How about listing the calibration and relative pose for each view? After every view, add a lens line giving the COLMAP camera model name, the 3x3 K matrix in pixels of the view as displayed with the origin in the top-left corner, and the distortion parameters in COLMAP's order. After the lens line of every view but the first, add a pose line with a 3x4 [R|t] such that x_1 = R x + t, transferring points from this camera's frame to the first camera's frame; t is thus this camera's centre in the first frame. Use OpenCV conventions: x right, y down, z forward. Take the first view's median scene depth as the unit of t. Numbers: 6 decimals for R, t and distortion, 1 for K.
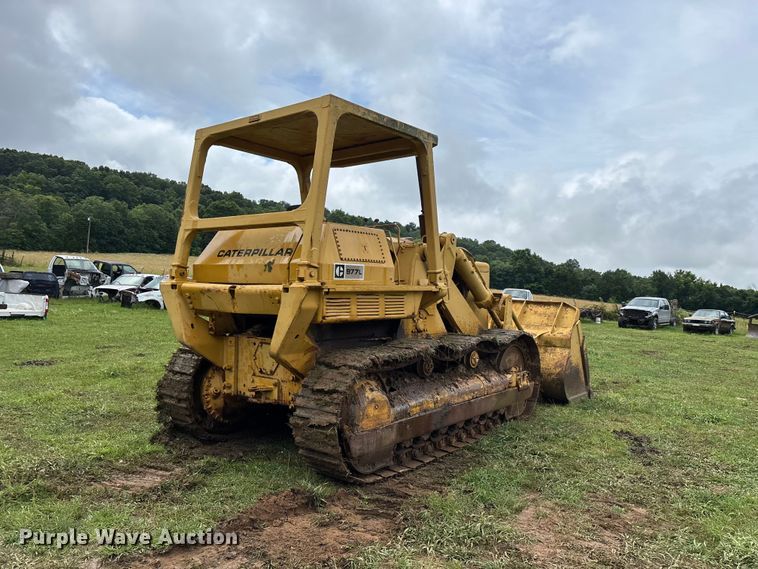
lens RADIAL K [[568.4, 0, 383.3], [0, 568.4, 287.4], [0, 0, 1]] dist [0.074396, -0.091291]
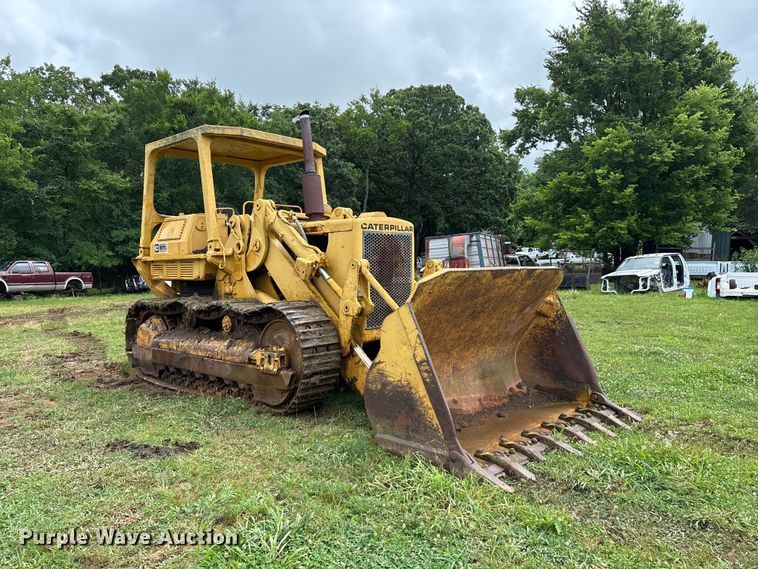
lens RADIAL K [[568.4, 0, 383.3], [0, 568.4, 287.4], [0, 0, 1]] dist [0.074396, -0.091291]
pose [[-0.070039, 0.016431, -0.997409, 1.184923], [0.005508, 0.999855, 0.016085, 0.047339], [0.997529, -0.004367, -0.070119, 1.381084]]
